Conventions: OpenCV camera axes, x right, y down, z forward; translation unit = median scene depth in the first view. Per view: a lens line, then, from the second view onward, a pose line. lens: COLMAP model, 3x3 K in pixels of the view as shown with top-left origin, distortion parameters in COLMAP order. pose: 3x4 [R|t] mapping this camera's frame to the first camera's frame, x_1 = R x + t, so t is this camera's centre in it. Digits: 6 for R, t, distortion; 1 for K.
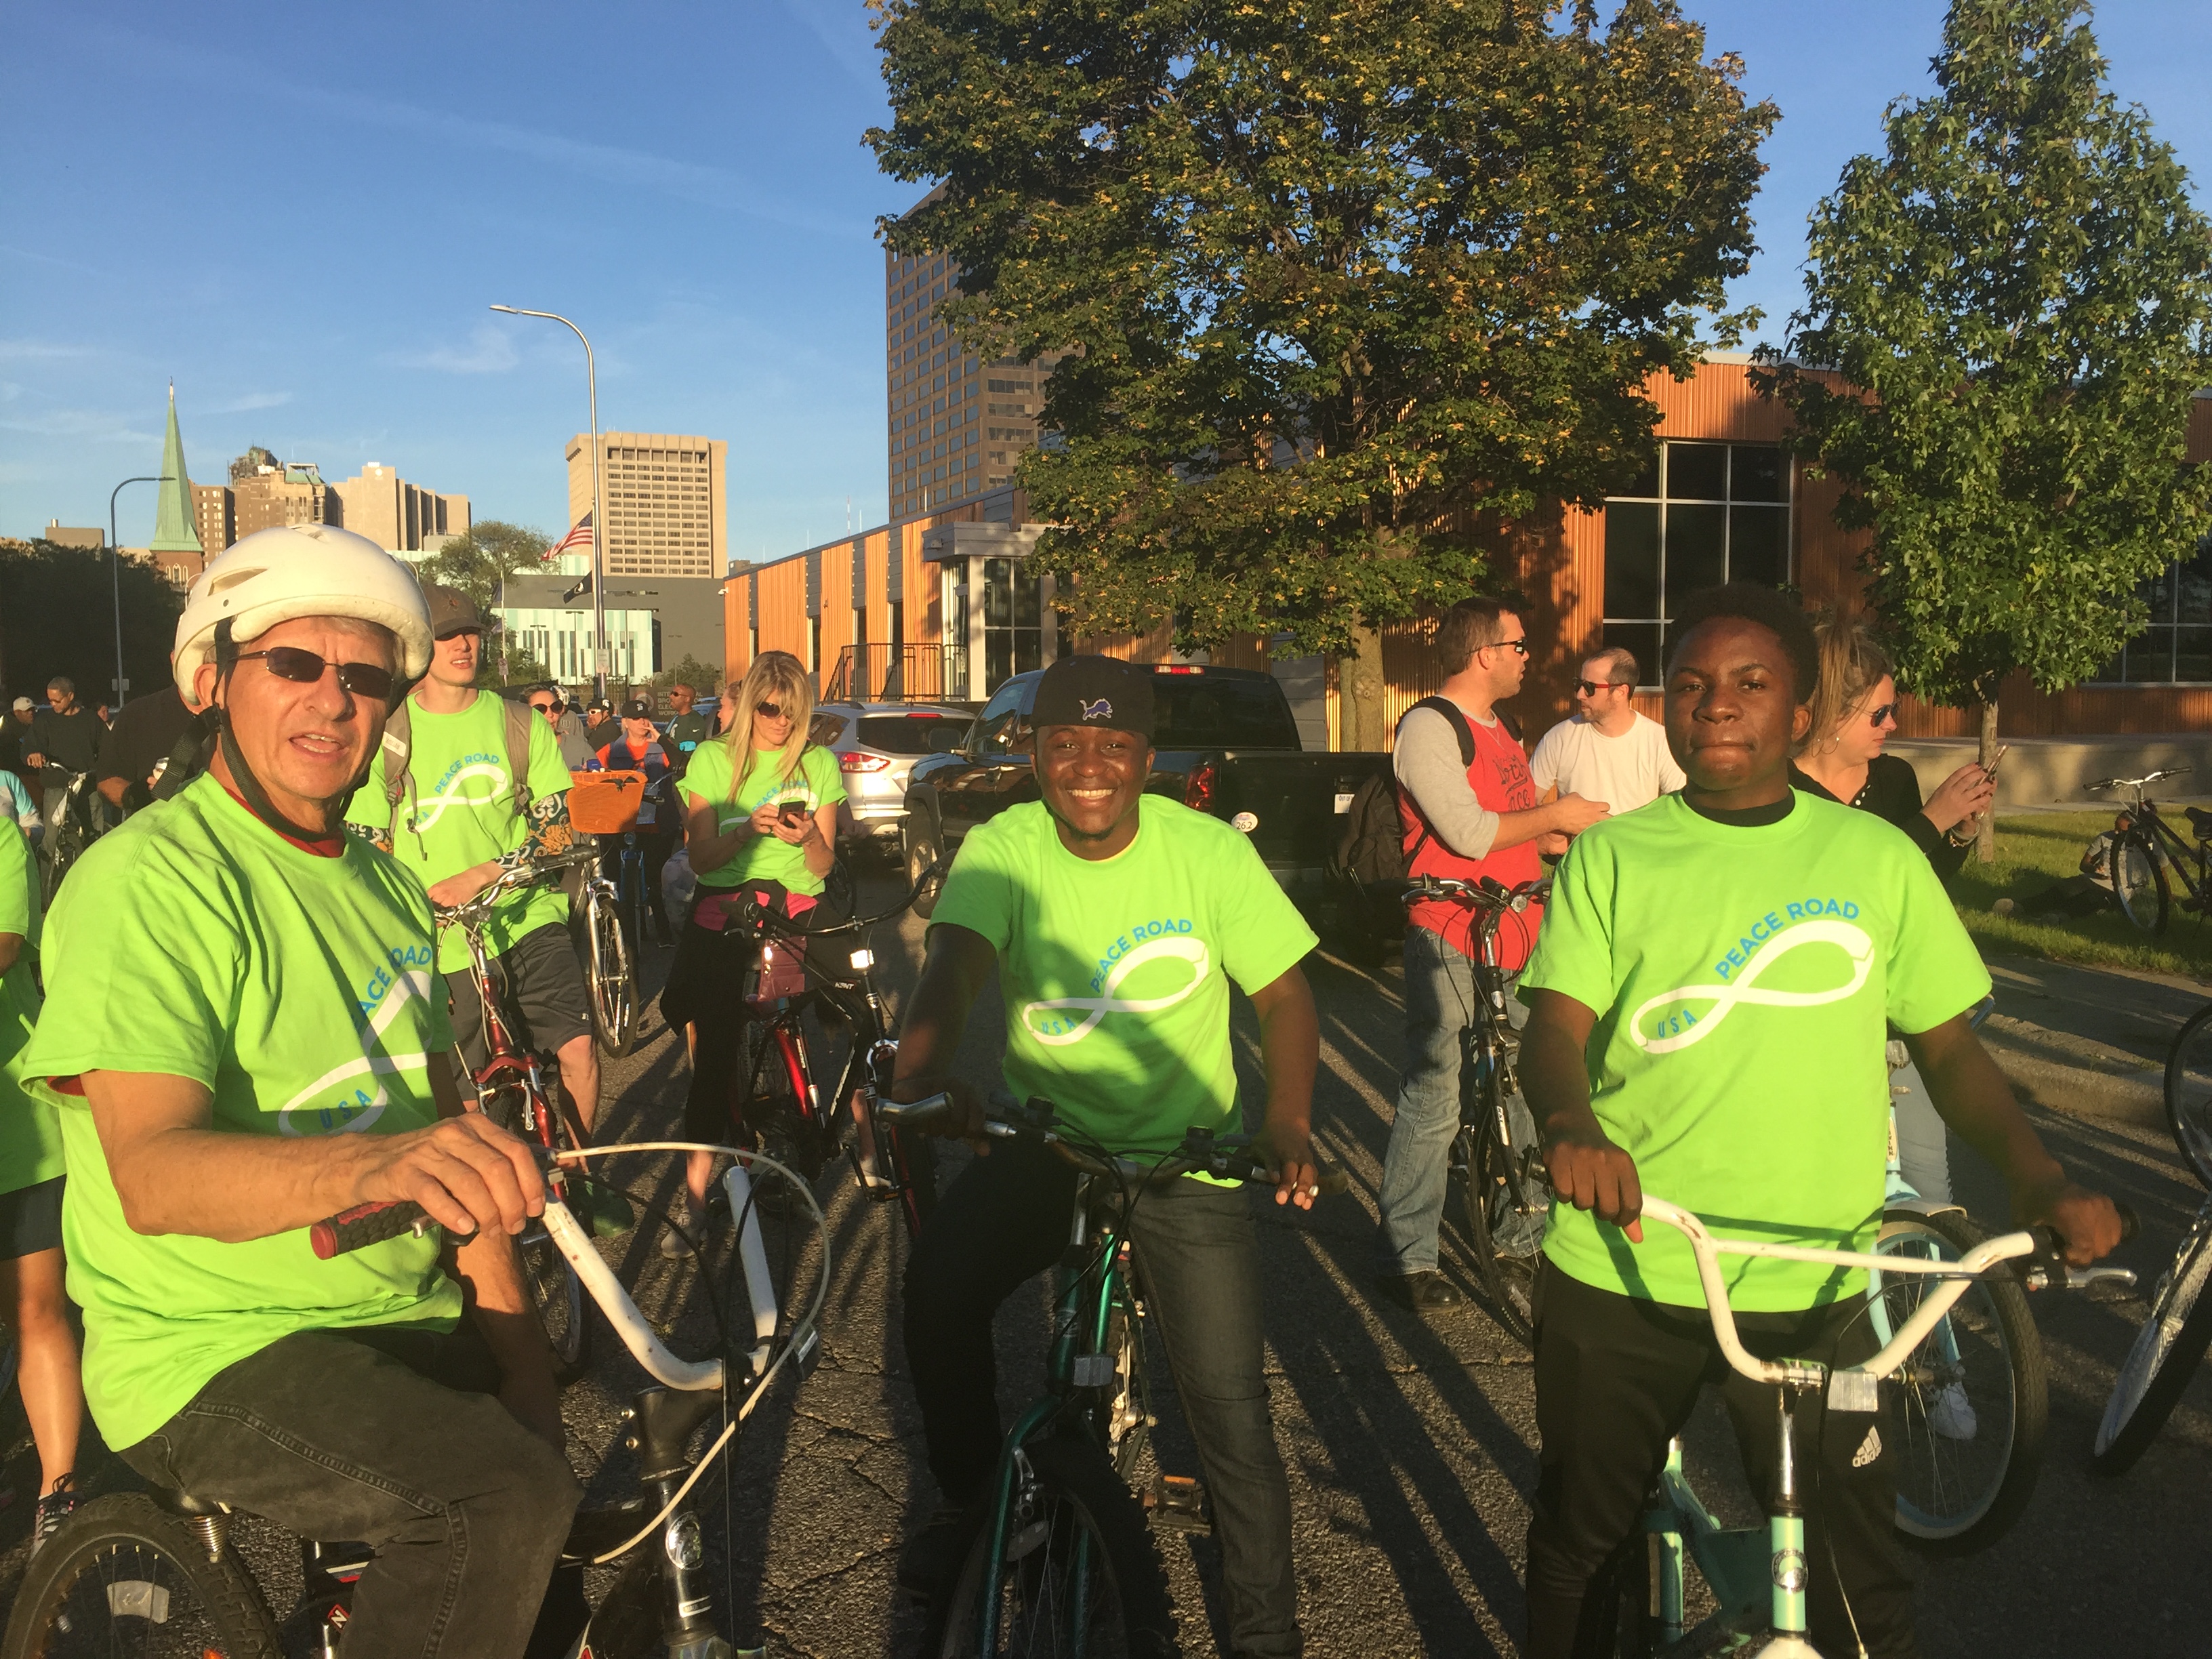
lens RADIAL K [[1879.7, 0, 1141.7], [0, 1879.7, 963.2], [0, 0, 1]] dist [0.025725, -0.018113]
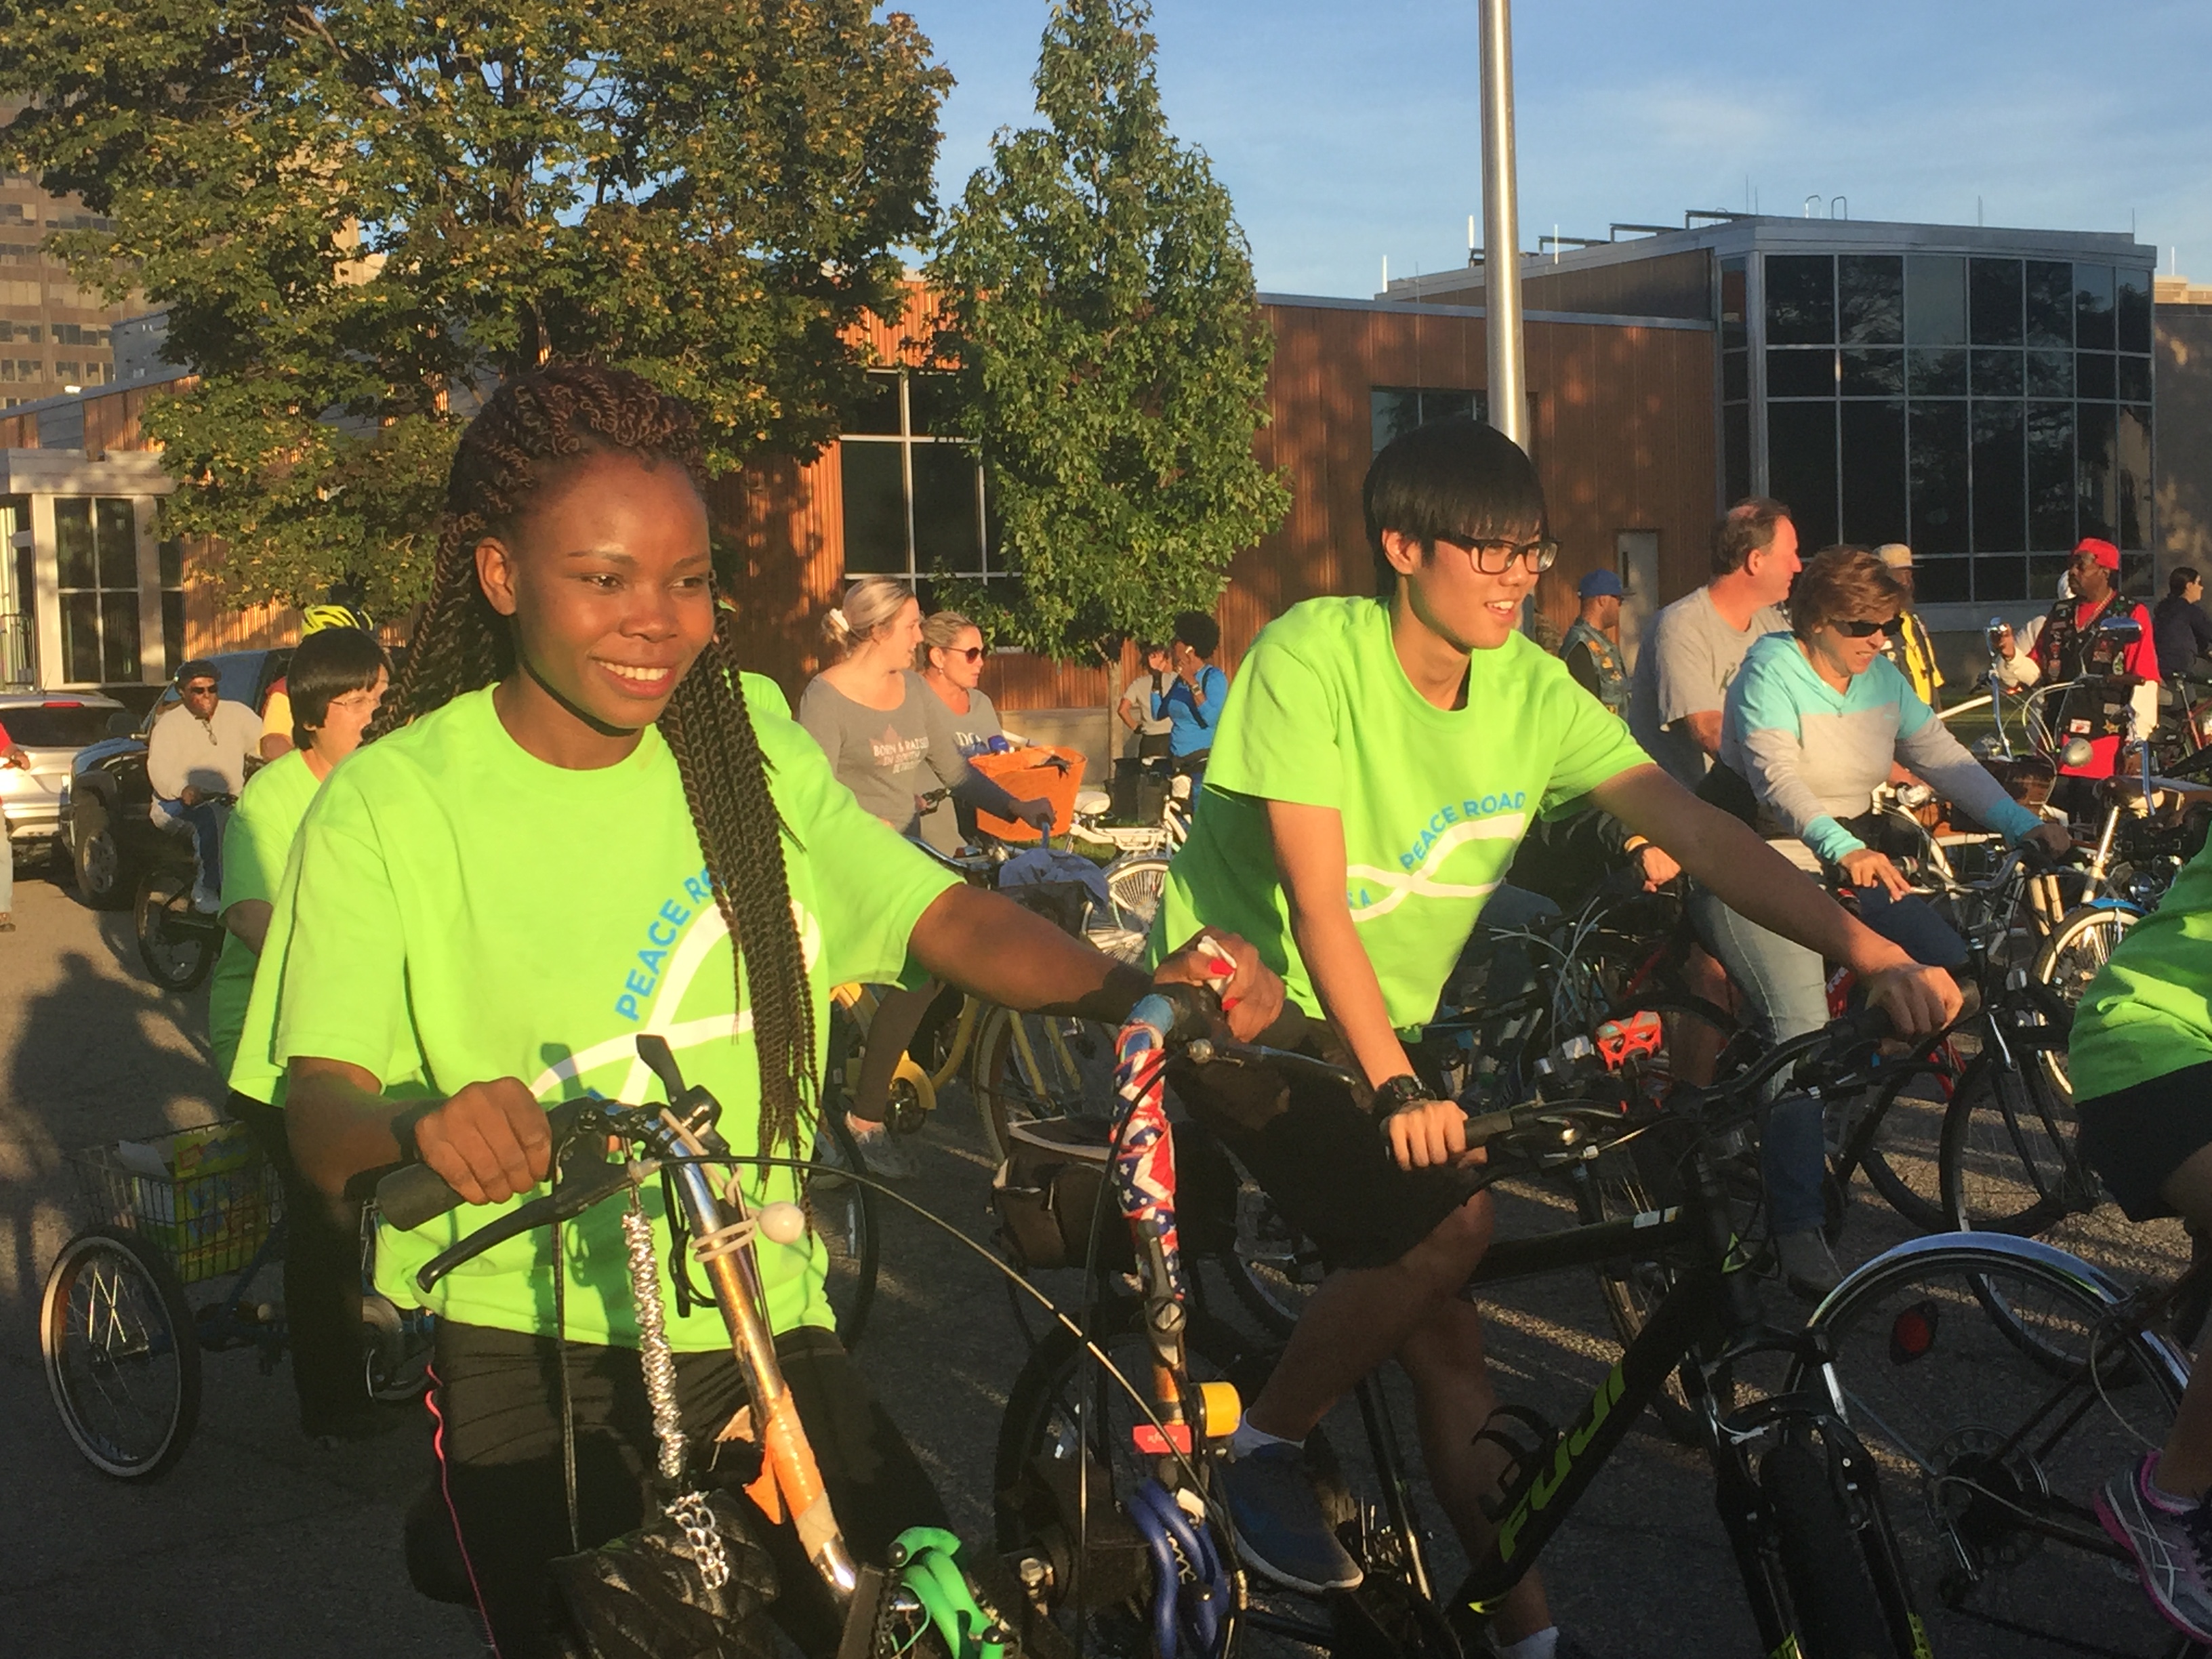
lens RADIAL K [[3108.7, 0, 1068.3], [0, 3108.7, 787.6], [0, 0, 1]] dist [0.112566, -0.038399]
pose [[0.966881, -0.037014, 0.252528, -0.029383], [0.062237, 0.993753, -0.092636, 0.071743], [-0.247522, 0.105285, 0.963145, -0.519206]]
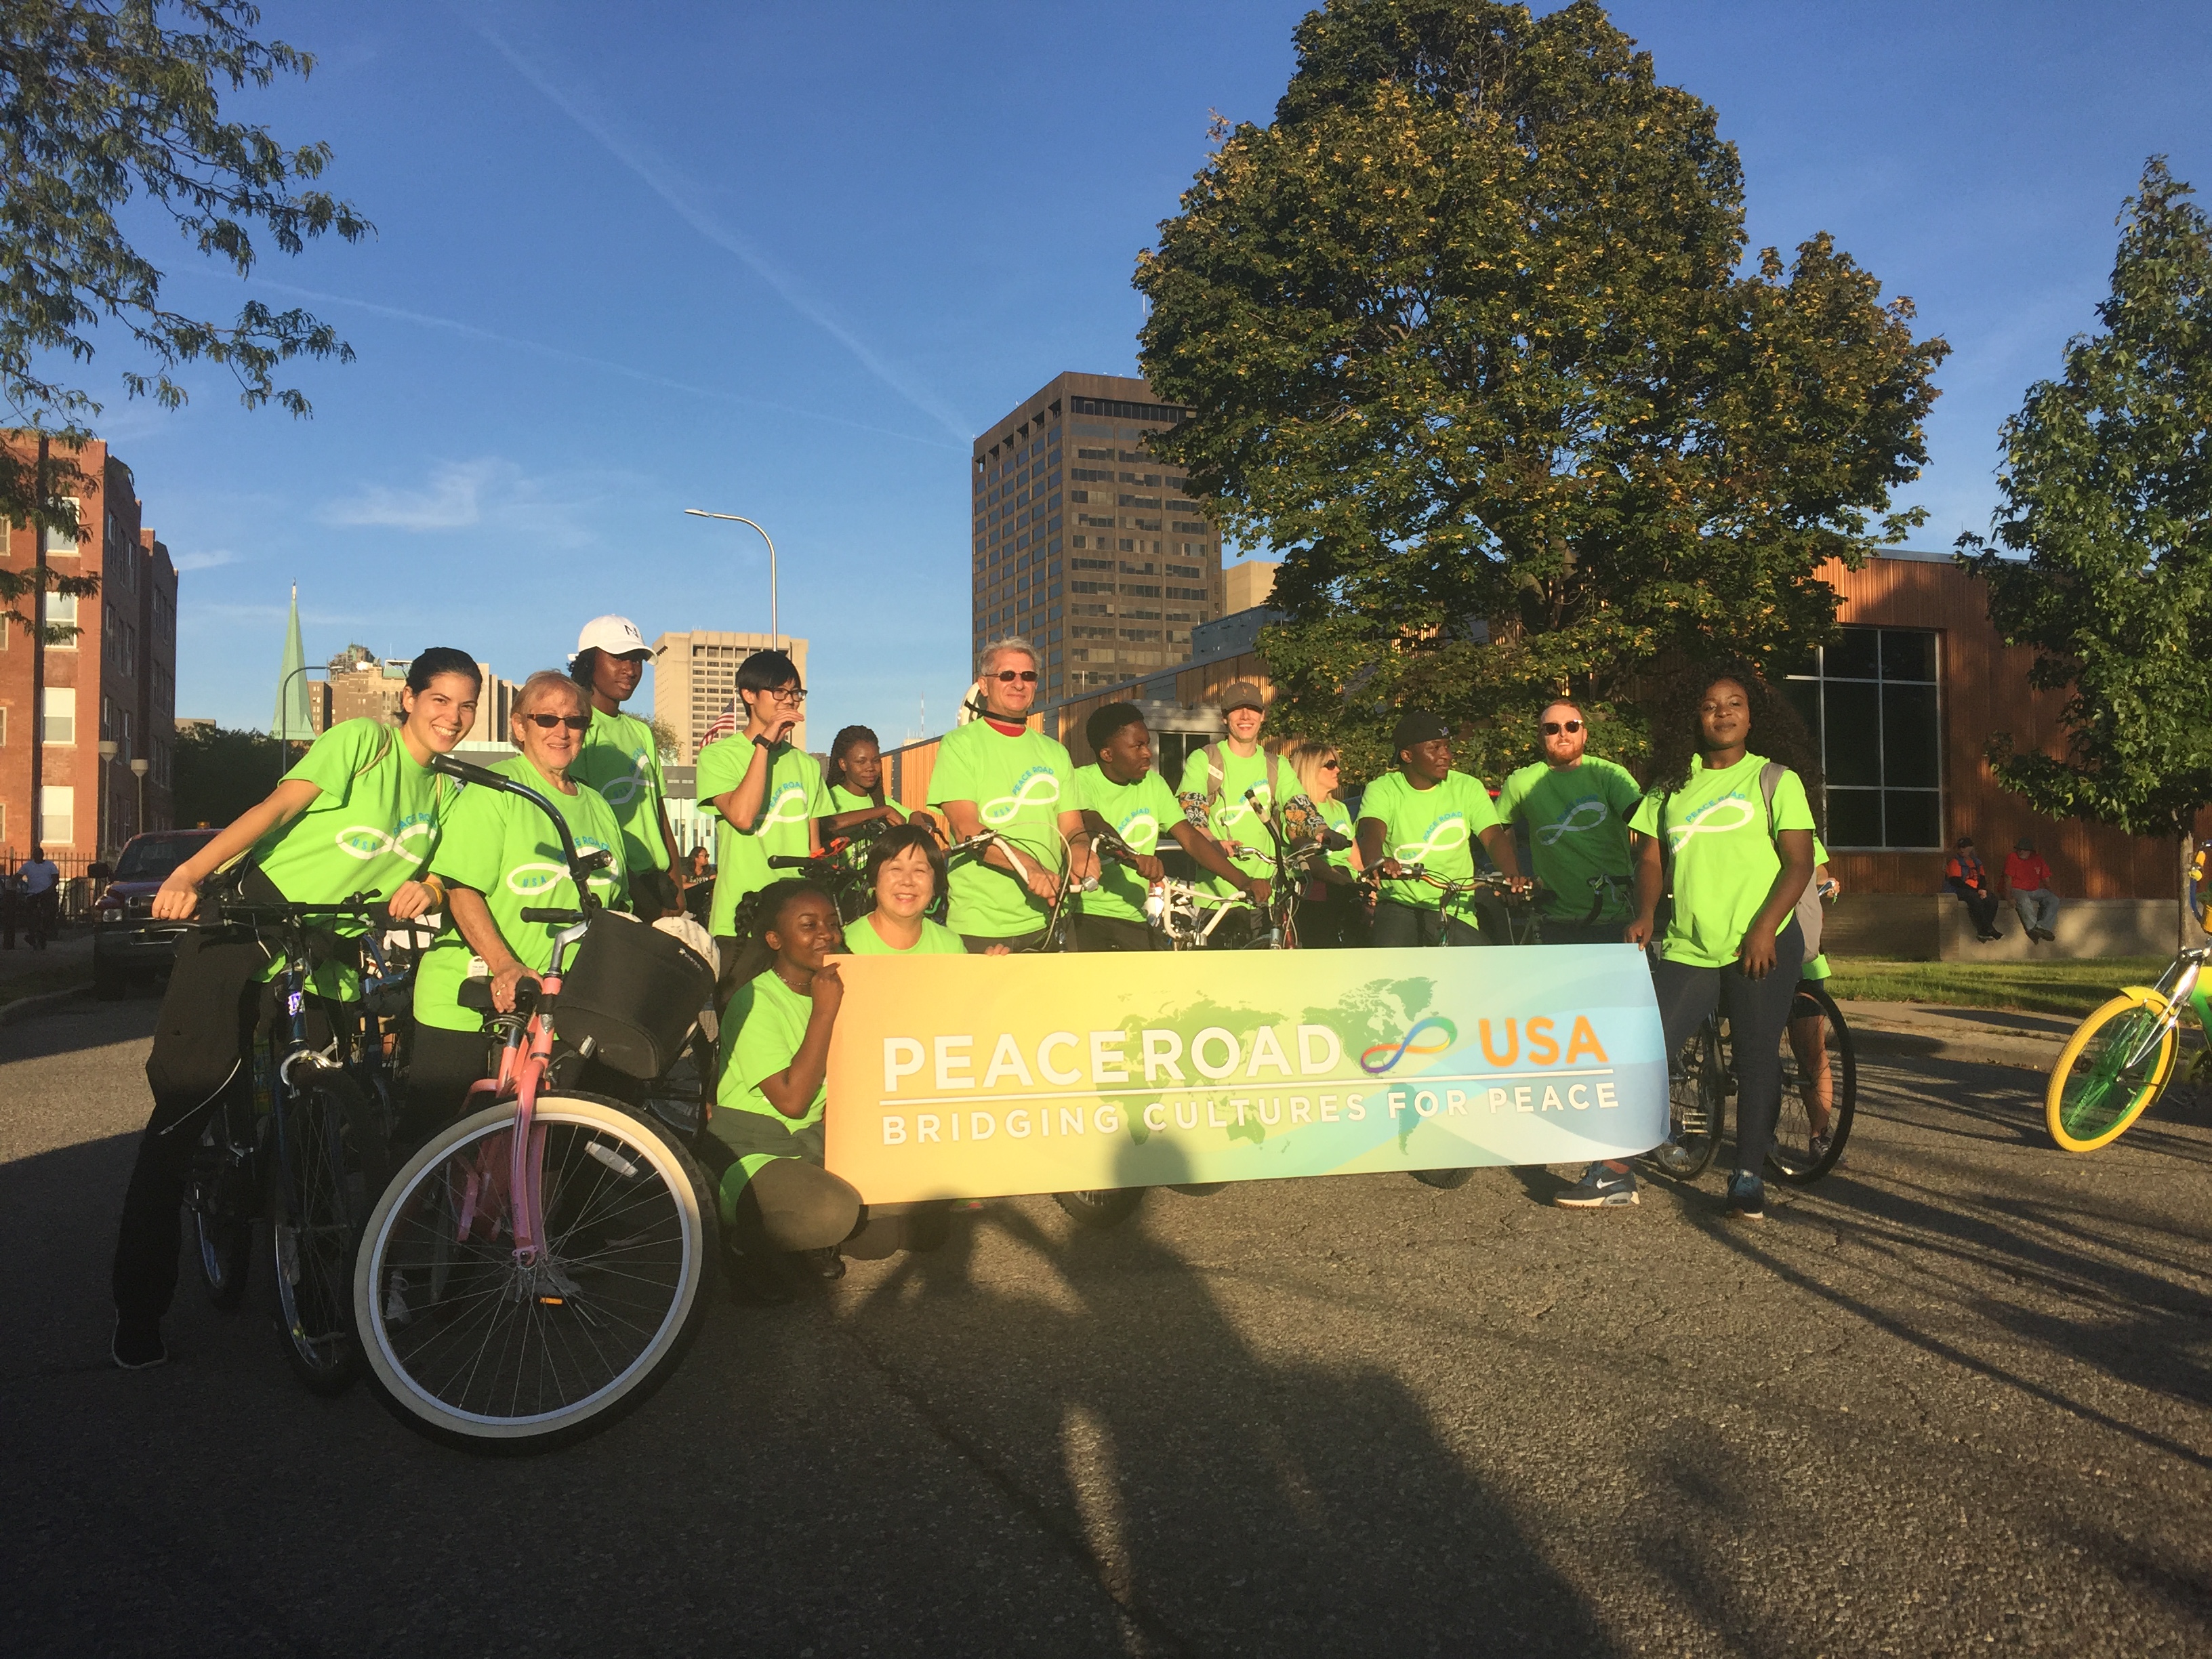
lens RADIAL K [[1913.0, 0, 1107.3], [0, 1913.0, 889.7], [0, 0, 1]] dist [-0.000340, 0.014656]
pose [[0.998622, 0.009936, -0.051533, -0.105320], [-0.017084, 0.989978, -0.140188, 0.050993], [0.049624, 0.140875, 0.988783, -0.130382]]
